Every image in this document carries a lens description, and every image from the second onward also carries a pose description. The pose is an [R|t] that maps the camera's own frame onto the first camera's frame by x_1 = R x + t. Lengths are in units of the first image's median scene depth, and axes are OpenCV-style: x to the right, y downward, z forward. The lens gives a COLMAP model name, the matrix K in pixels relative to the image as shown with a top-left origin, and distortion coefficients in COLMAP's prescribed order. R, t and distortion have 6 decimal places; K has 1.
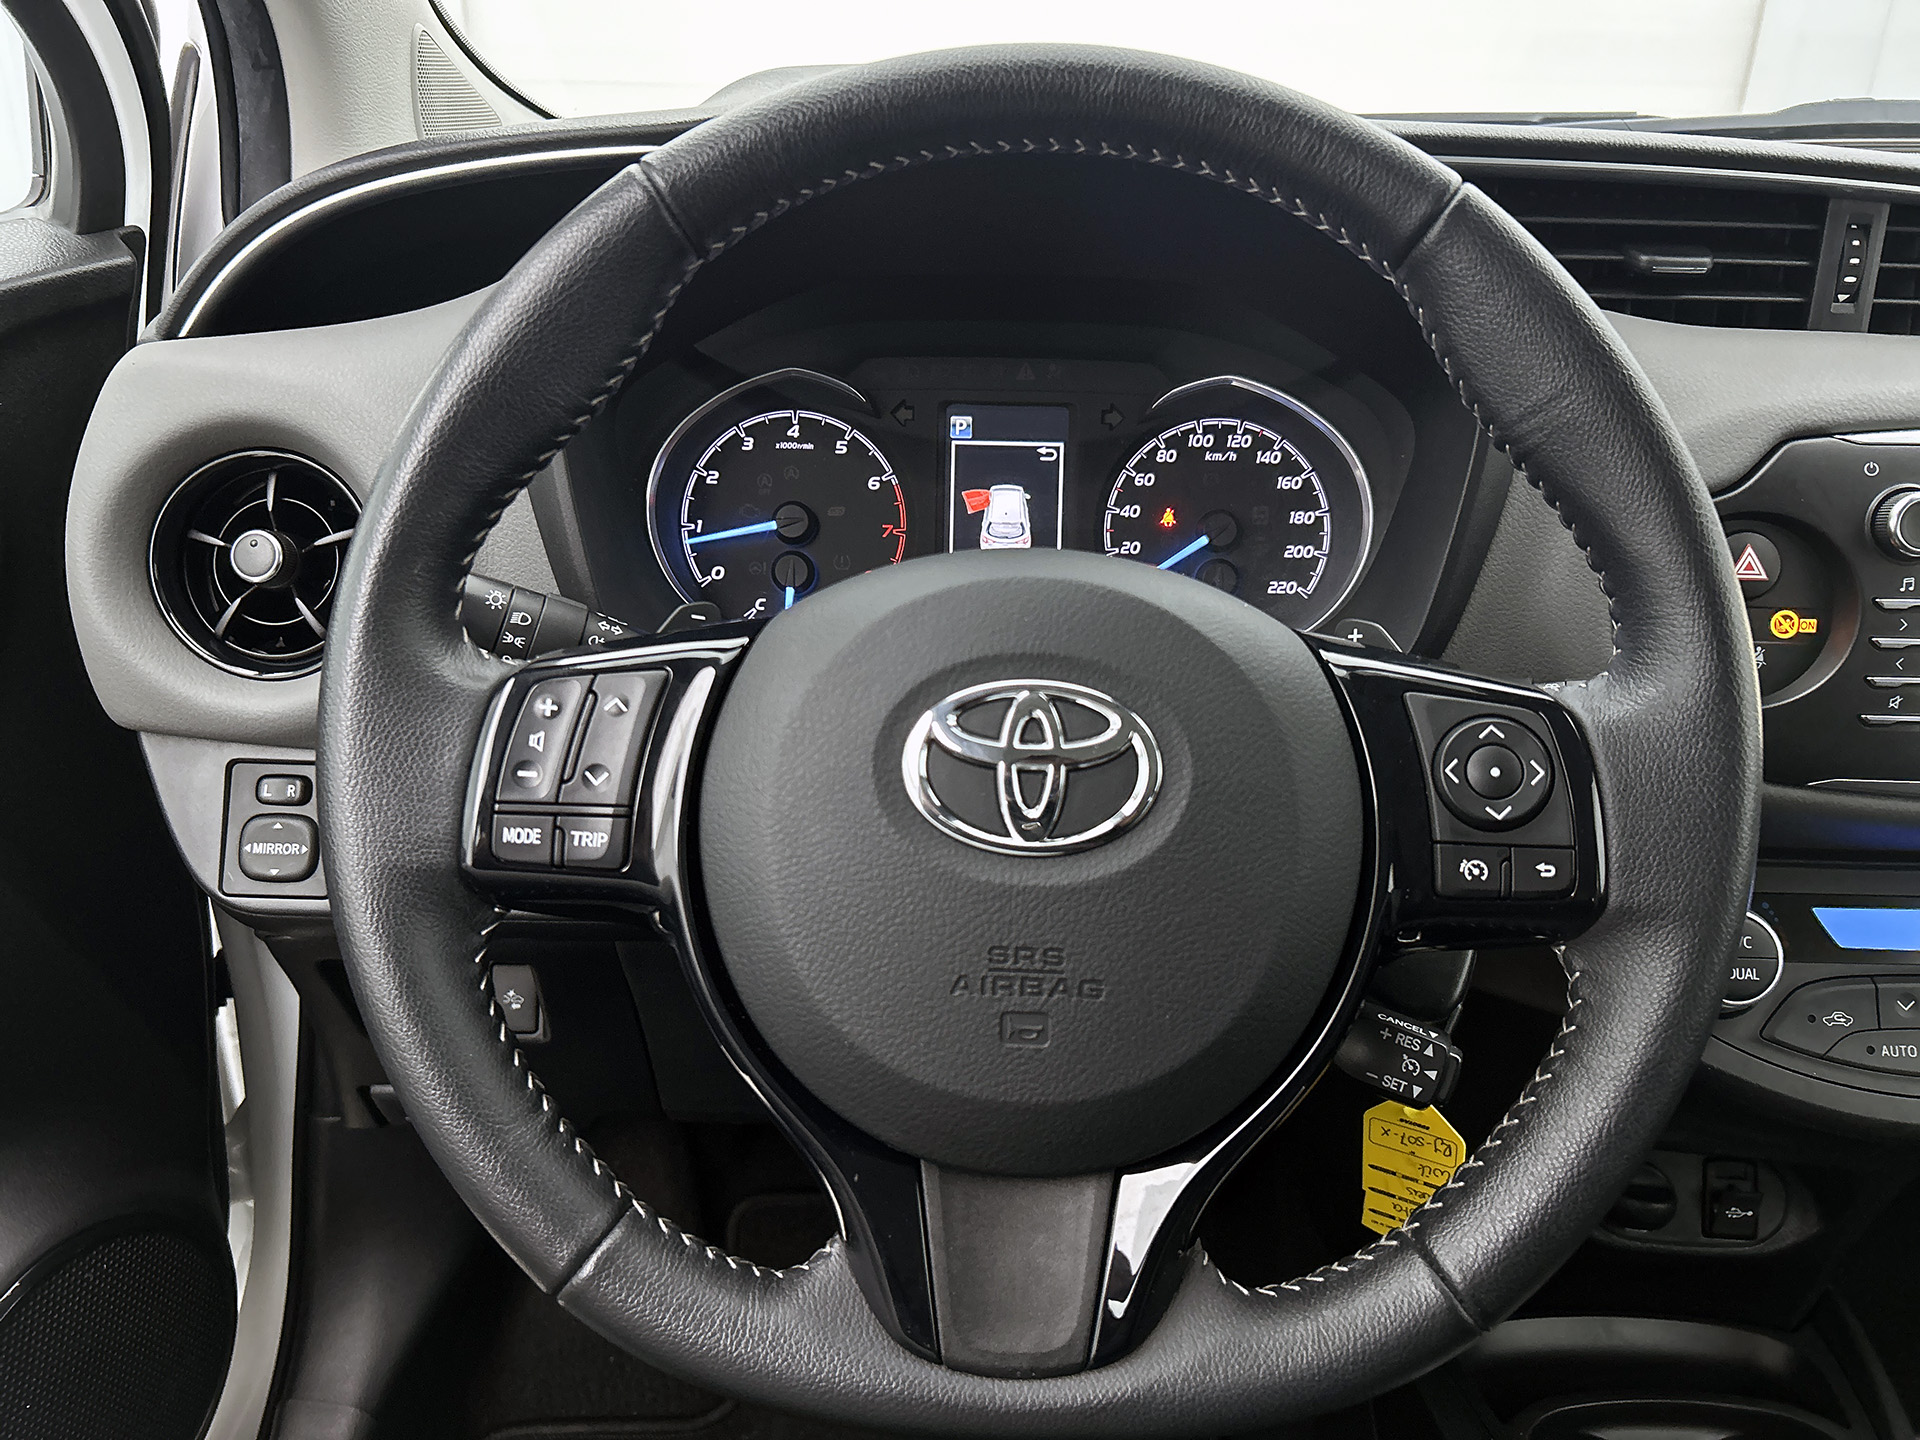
lens RADIAL K [[1468.5, 0, 952.4], [0, 1468.5, 721.6], [0, 0, 1]] dist [0.031429, -0.043840]
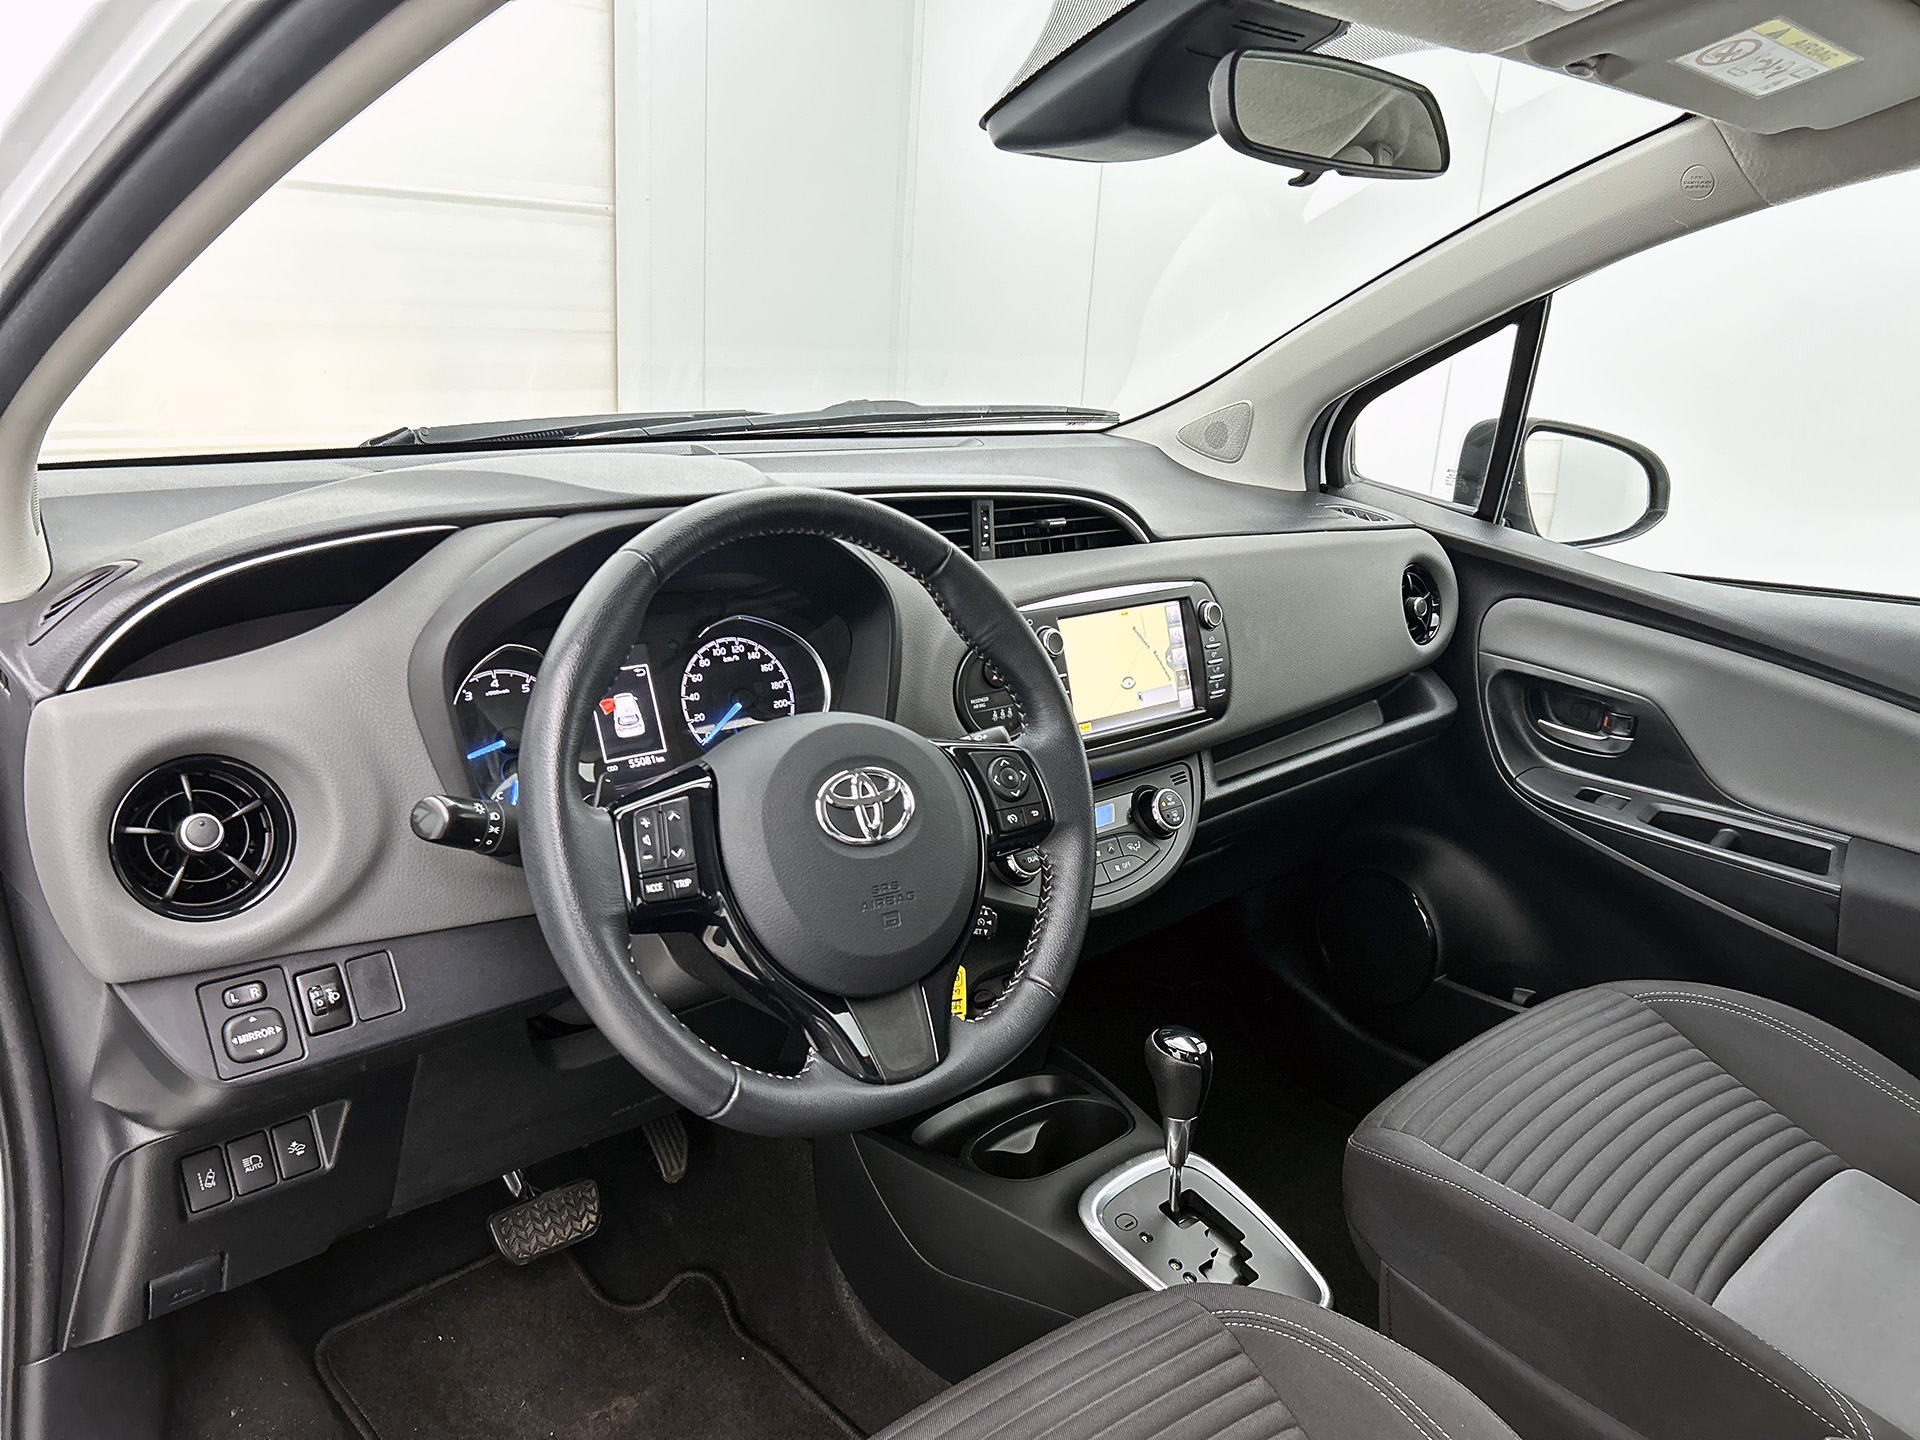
lens RADIAL K [[1468.5, 0, 986.4], [0, 1468.5, 735.5], [0, 0, 1]] dist [0.031429, -0.043840]
pose [[0.719119, -0.183029, 0.670350, -0.793387], [0.244214, 0.969717, 0.002786, -0.021934], [-0.650559, 0.161705, 0.742040, -0.485715]]
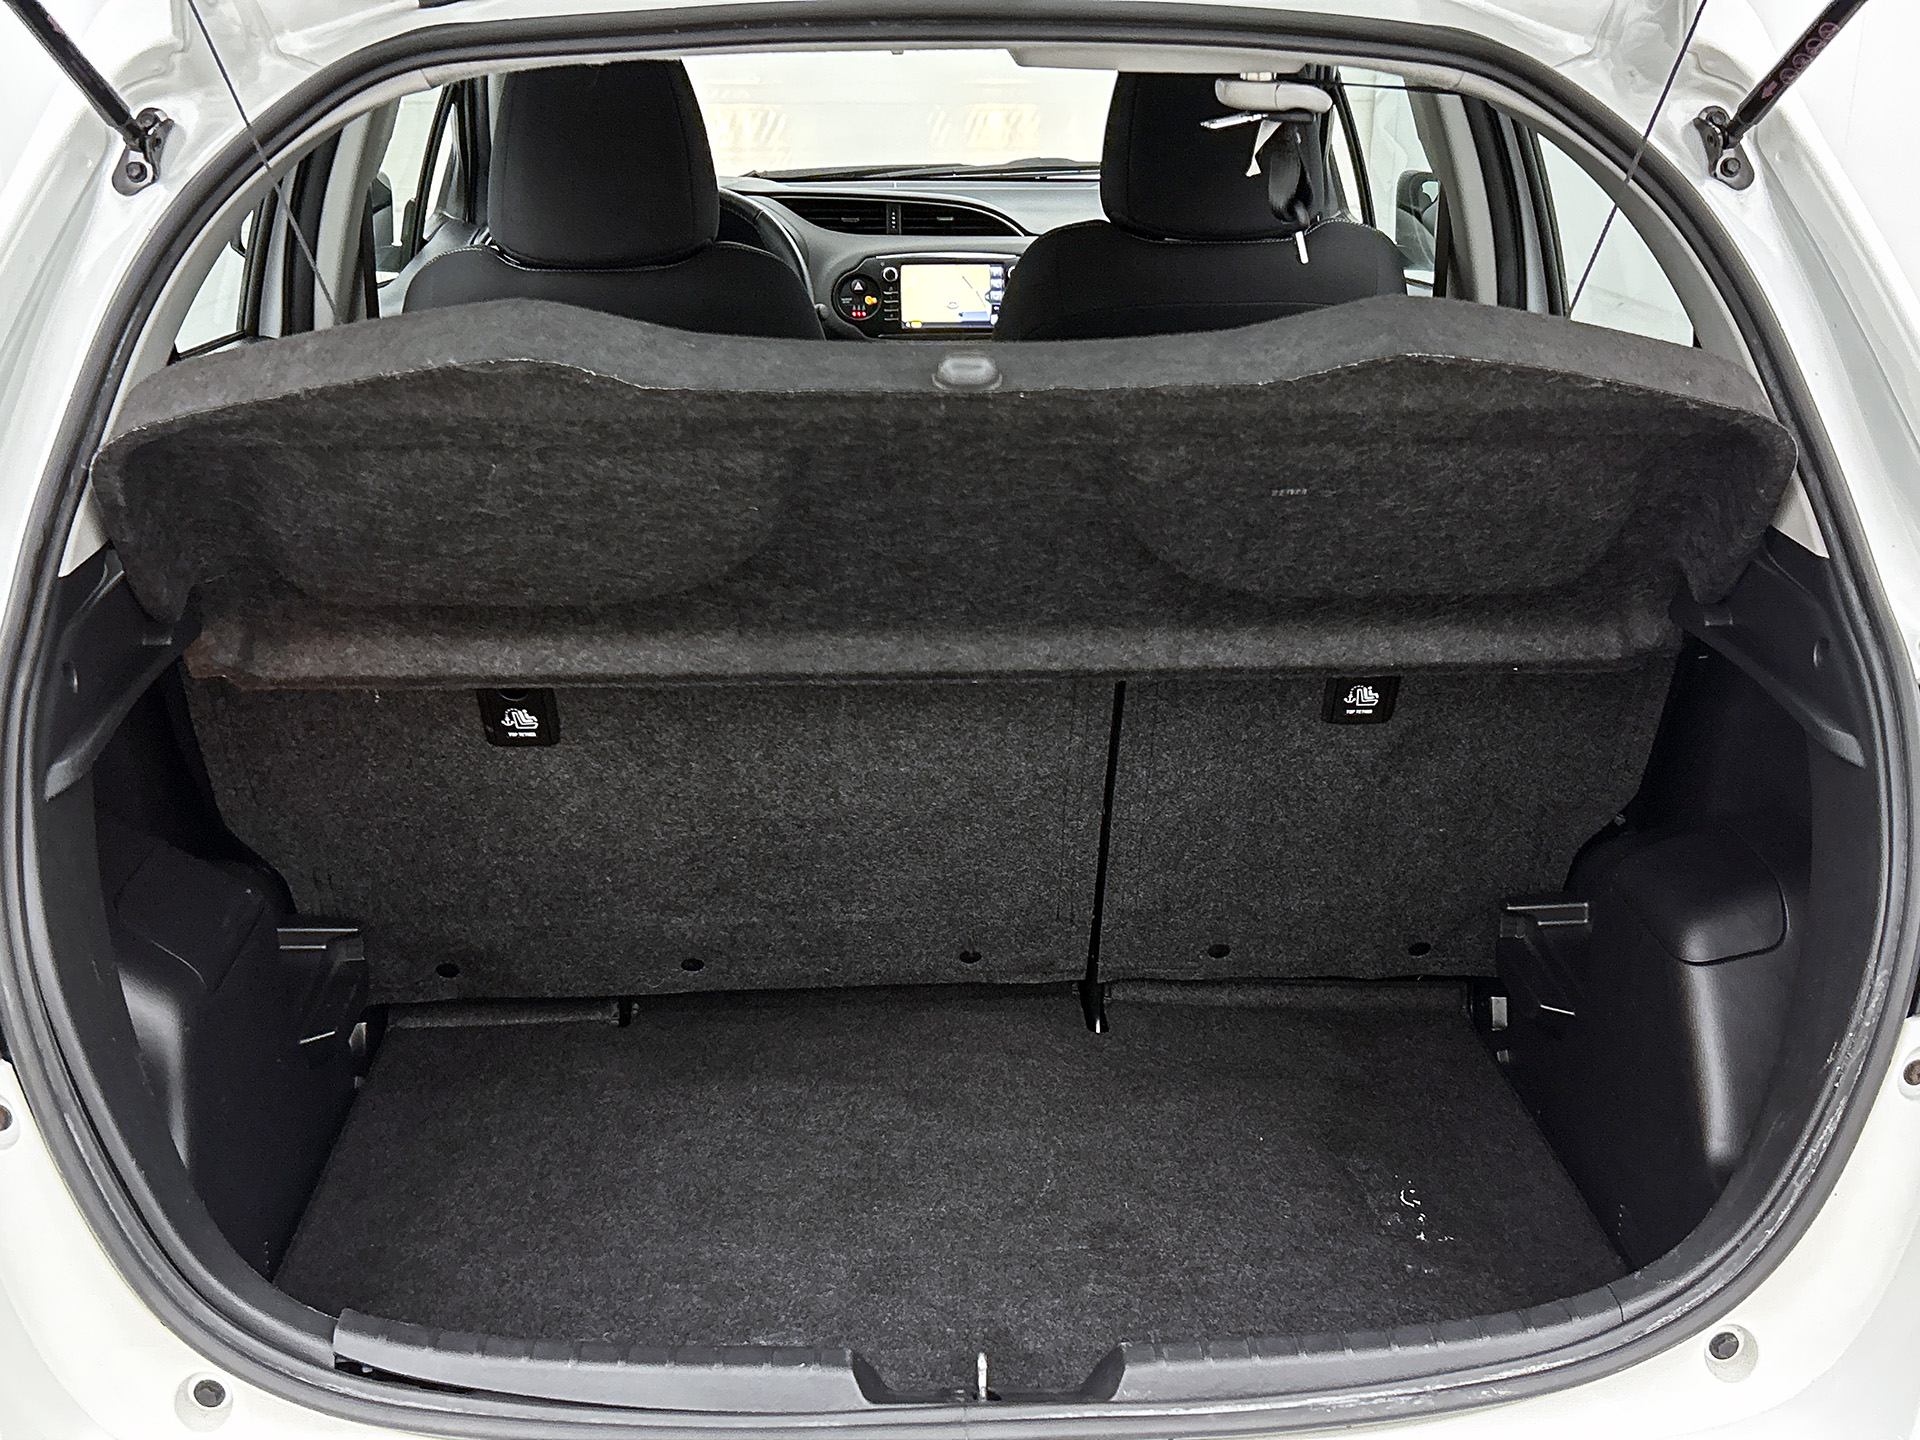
lens RADIAL K [[2112.8, 0, 964.7], [0, 2112.8, 724.0], [0, 0, 1]] dist [0.013466, 0.000000]
pose [[0.997968, -0.034915, 0.053301, 0.399027], [0.038800, 0.996527, -0.073673, 1.413651], [-0.050544, 0.075591, 0.995857, -4.397826]]
